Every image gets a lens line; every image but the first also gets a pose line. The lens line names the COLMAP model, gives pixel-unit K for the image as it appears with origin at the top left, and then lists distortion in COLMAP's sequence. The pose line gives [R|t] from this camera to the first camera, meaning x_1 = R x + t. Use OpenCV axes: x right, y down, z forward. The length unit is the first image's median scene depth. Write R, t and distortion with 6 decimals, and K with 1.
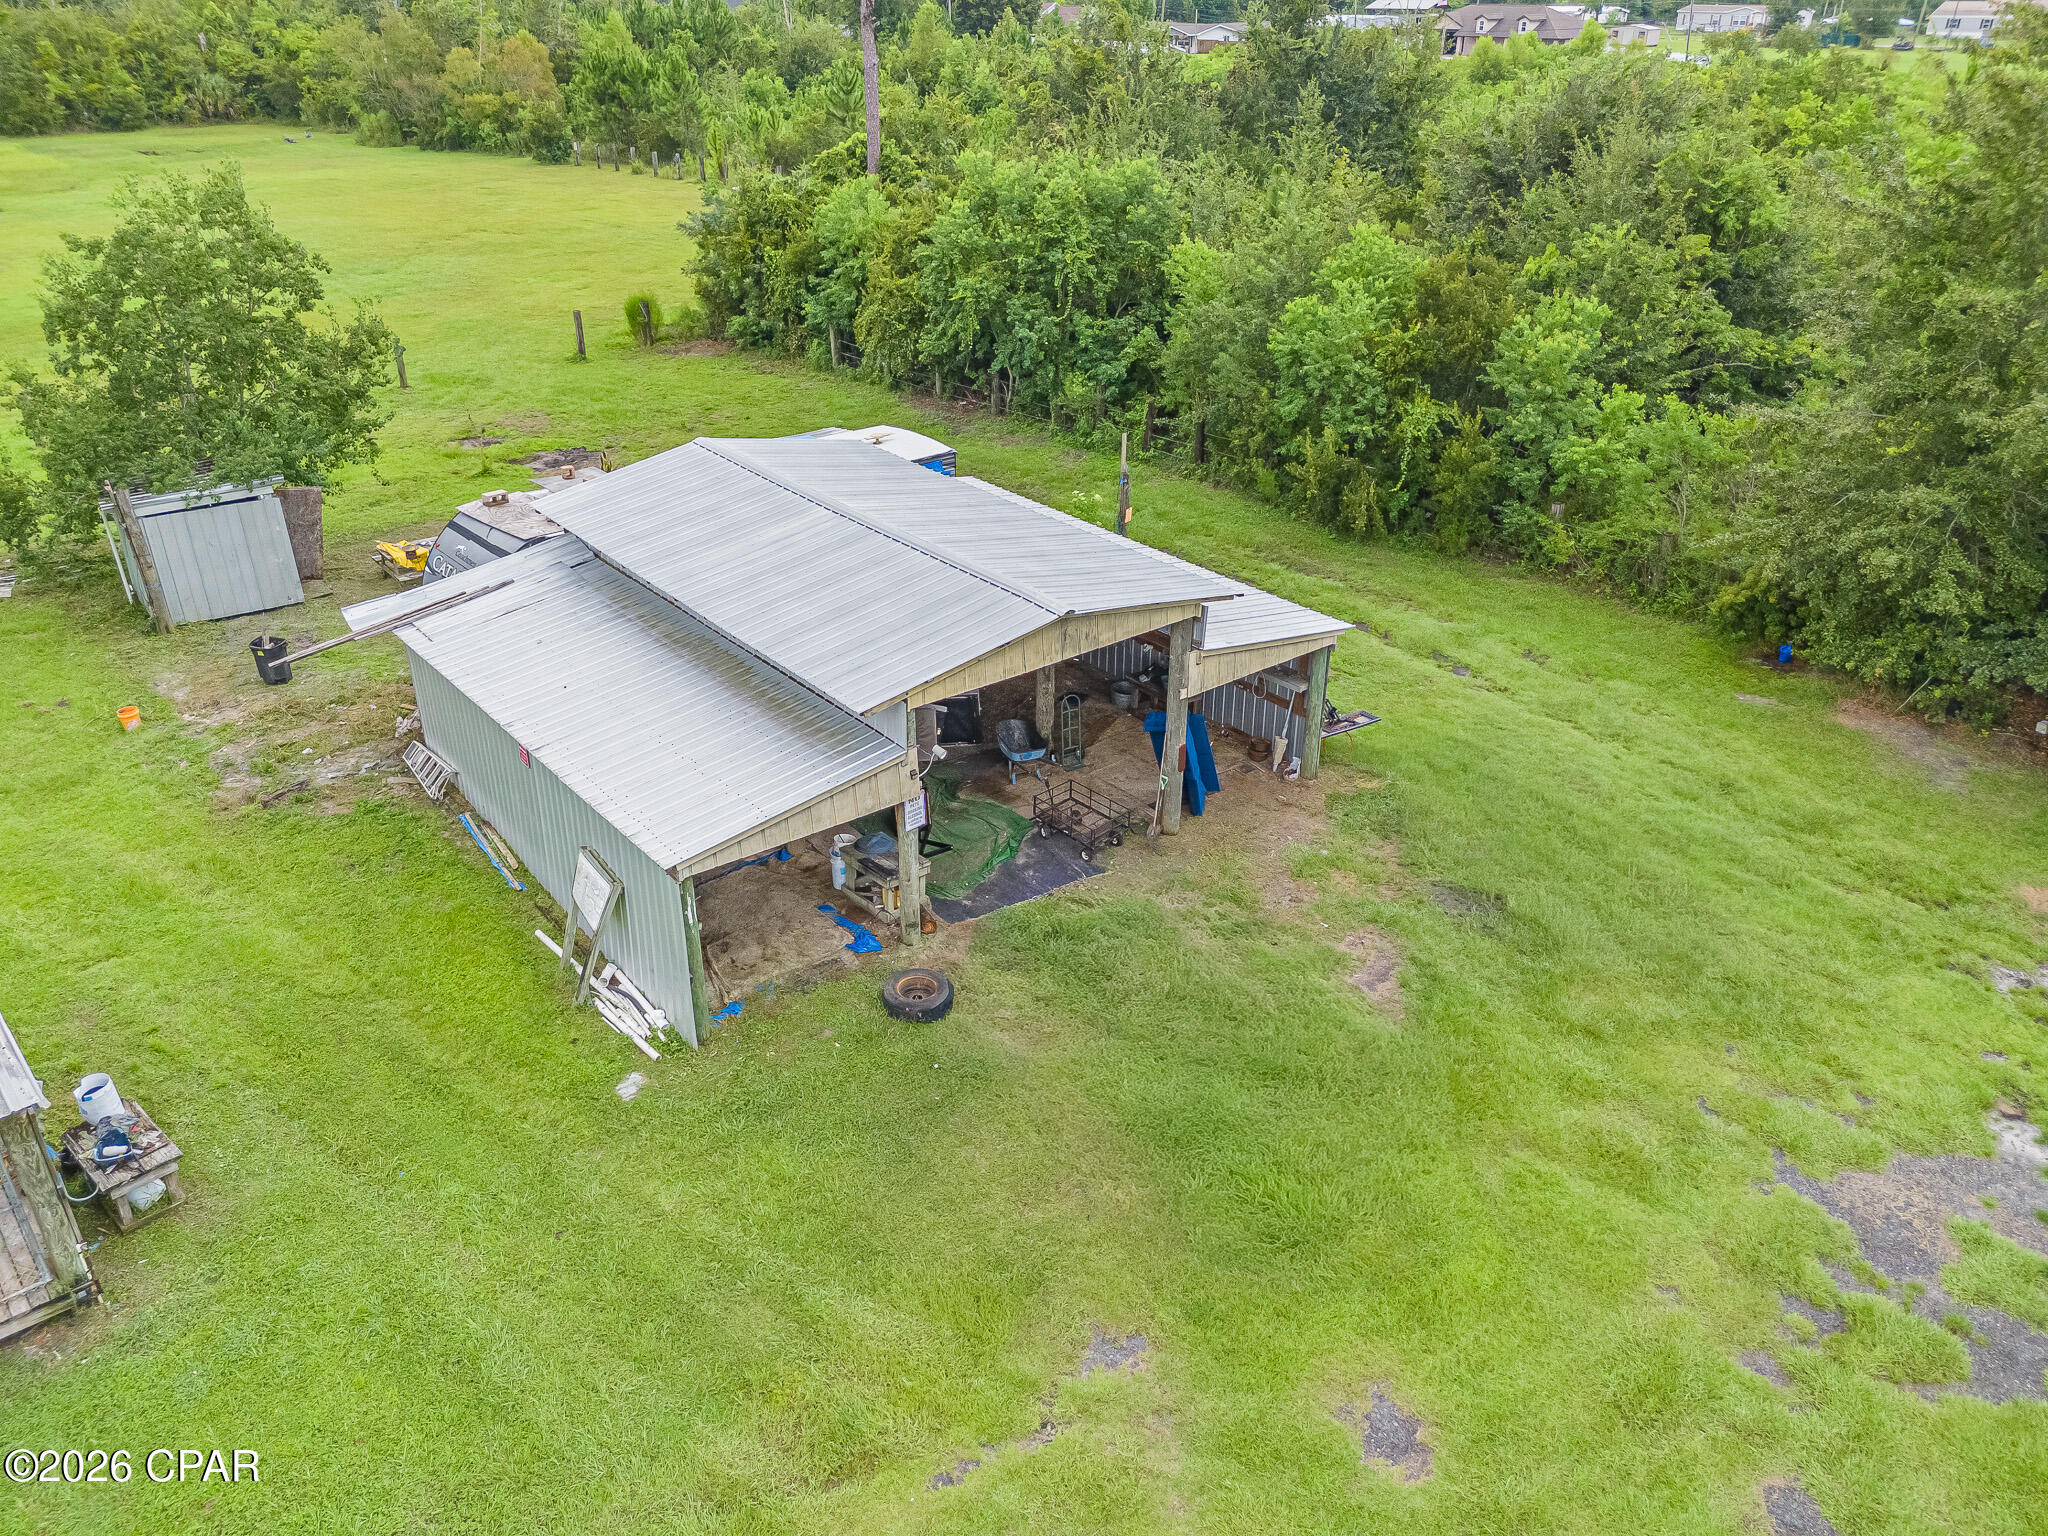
lens RADIAL K [[1512.8, 0, 1030.2], [0, 1512.8, 785.7], [0, 0, 1]] dist [0.062643, -0.054183]
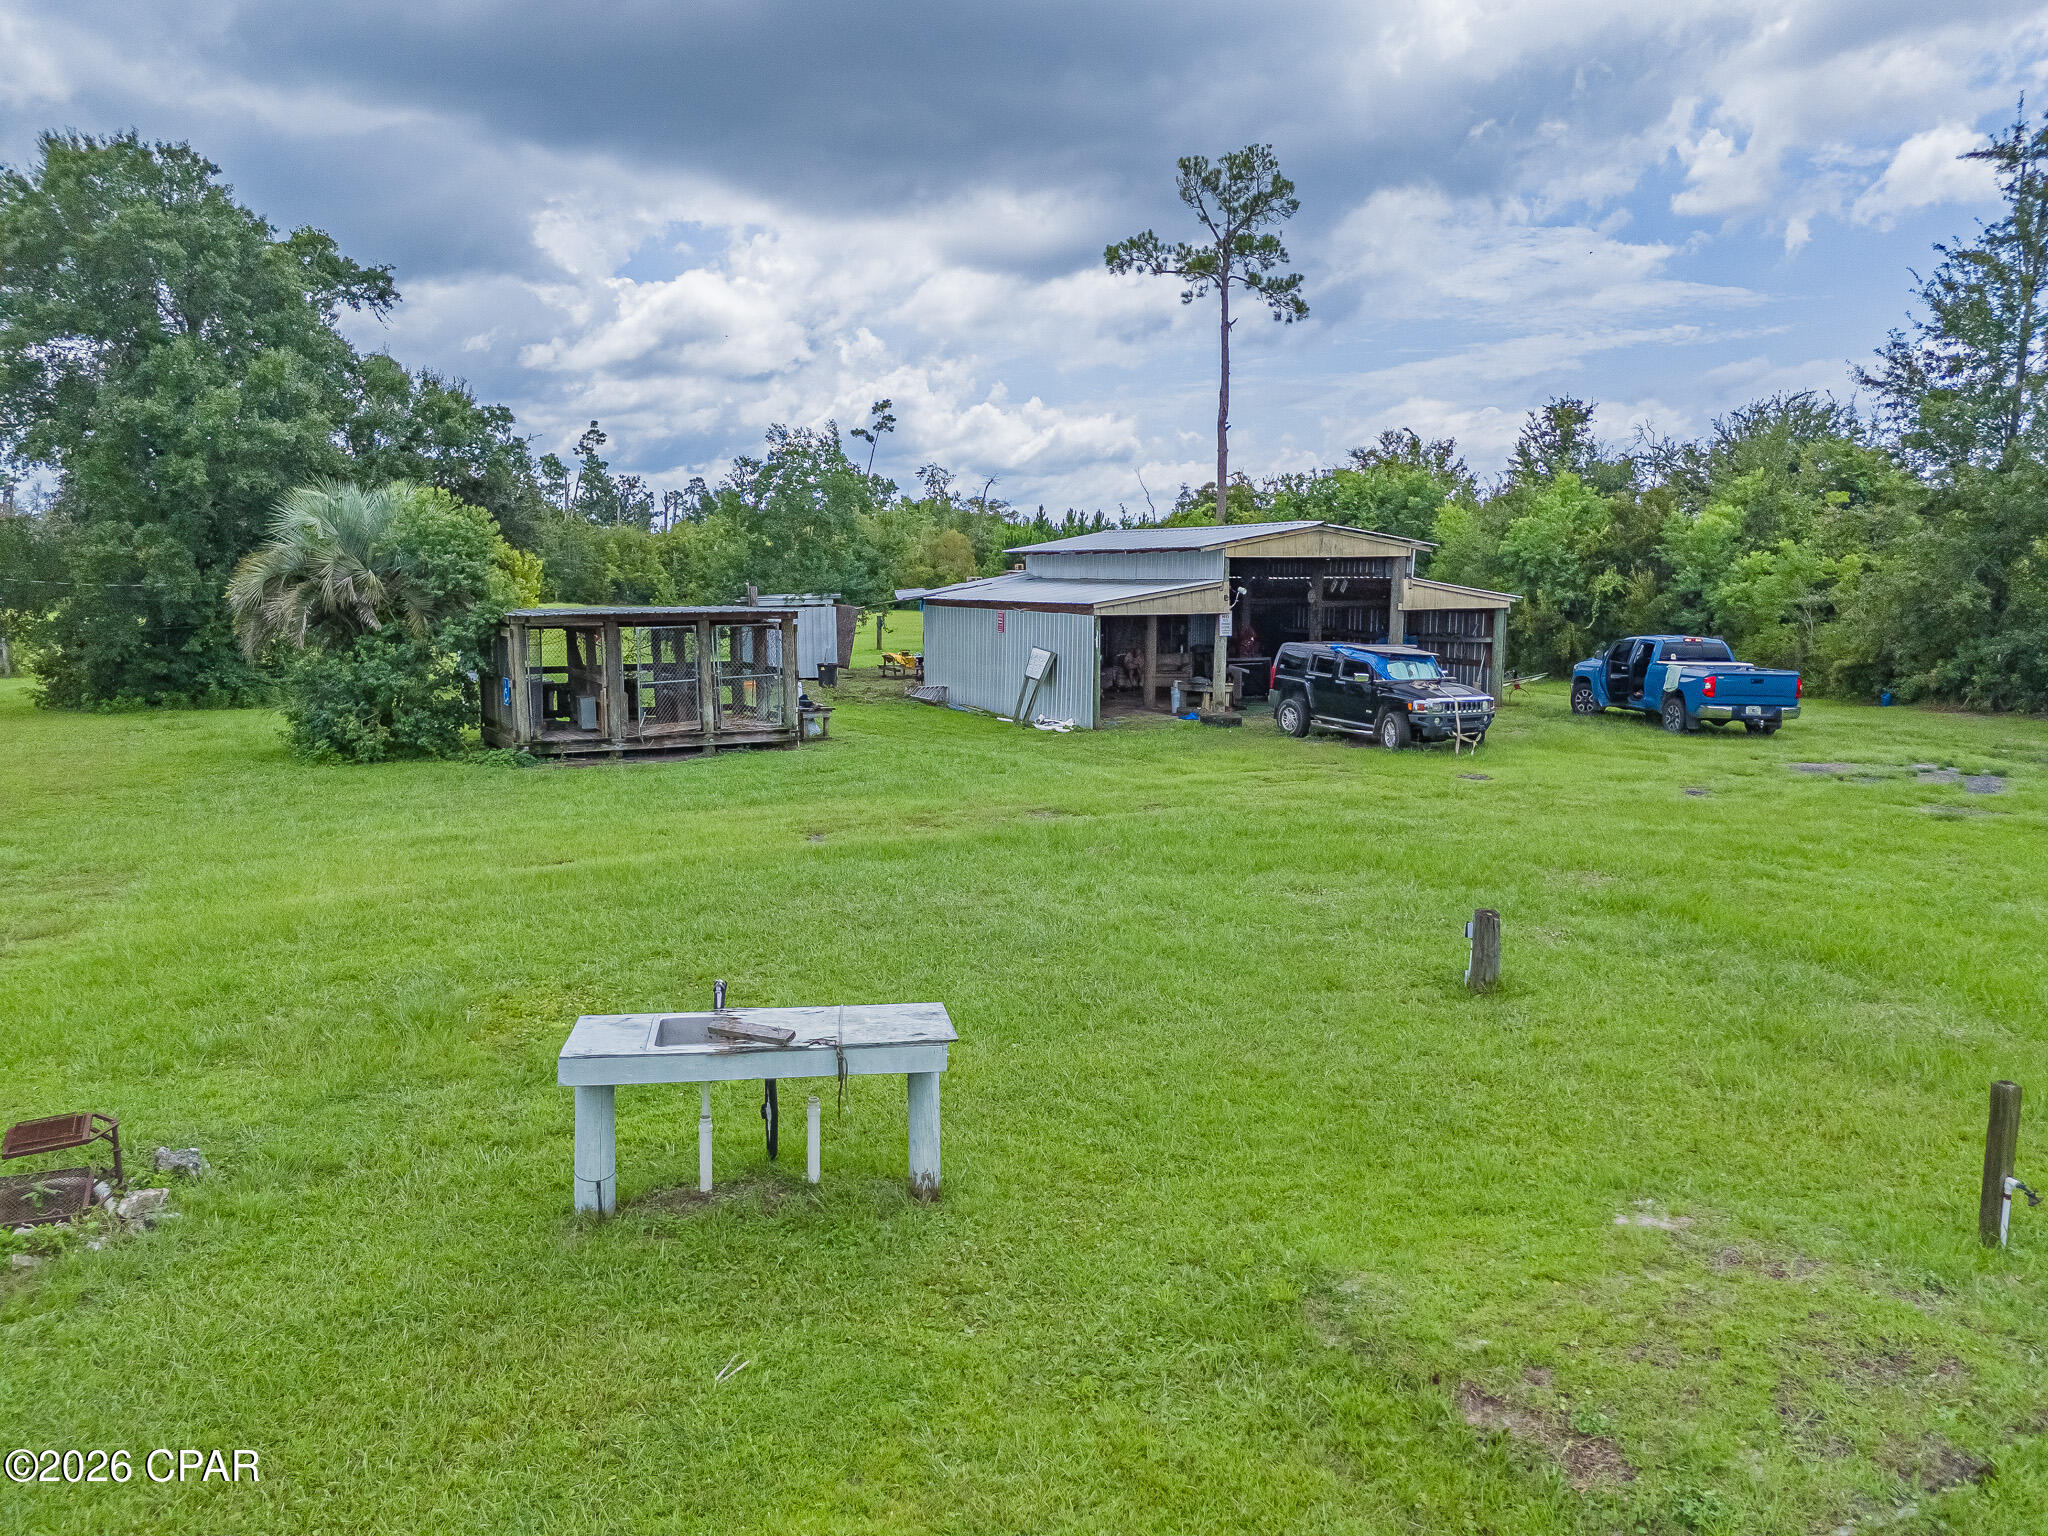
lens RADIAL K [[1512.8, 0, 1042.1], [0, 1512.8, 783.7], [0, 0, 1]] dist [0.062643, -0.054183]
pose [[0.977797, 0.028391, -0.207623, 0.044966], [-0.097940, 0.937824, -0.333007, 0.437085], [0.185259, 0.345948, 0.919782, -0.303946]]
